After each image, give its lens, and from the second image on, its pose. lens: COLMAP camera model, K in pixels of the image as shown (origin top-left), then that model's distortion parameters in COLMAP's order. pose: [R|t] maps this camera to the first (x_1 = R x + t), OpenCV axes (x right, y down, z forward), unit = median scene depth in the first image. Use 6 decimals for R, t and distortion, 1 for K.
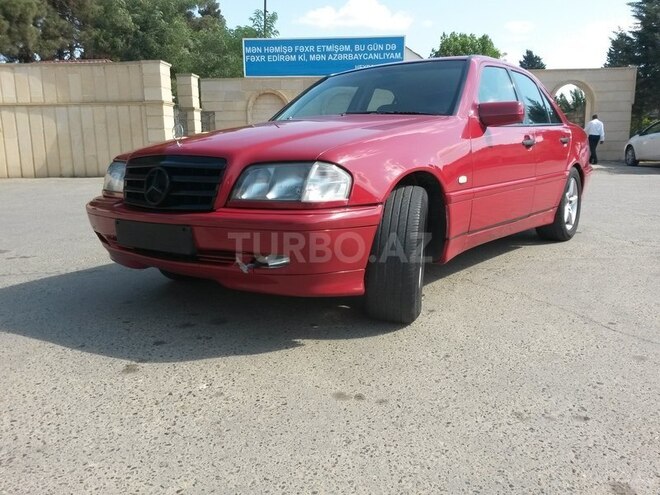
lens RADIAL K [[539.1, 0, 330.0], [0, 539.1, 247.5], [0, 0, 1]] dist [0.065054, -0.003409]
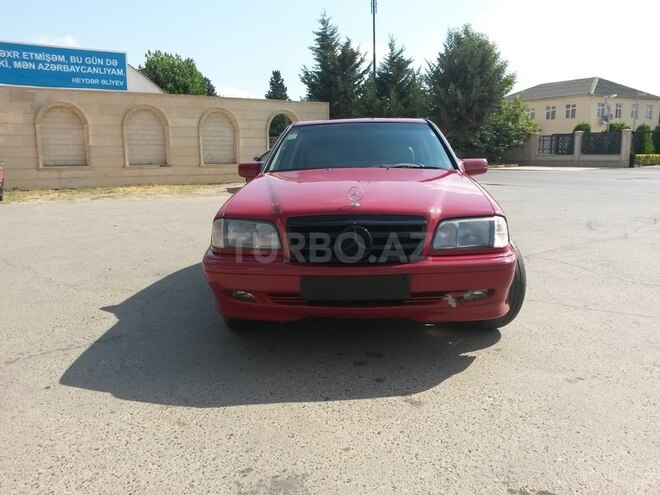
lens RADIAL K [[539.1, 0, 330.0], [0, 539.1, 247.5], [0, 0, 1]] dist [0.065054, -0.003409]
pose [[0.839895, -0.090461, 0.535158, -0.111251], [0.104444, 0.994522, 0.004191, -0.013133], [-0.532605, 0.052374, 0.844742, 0.009475]]
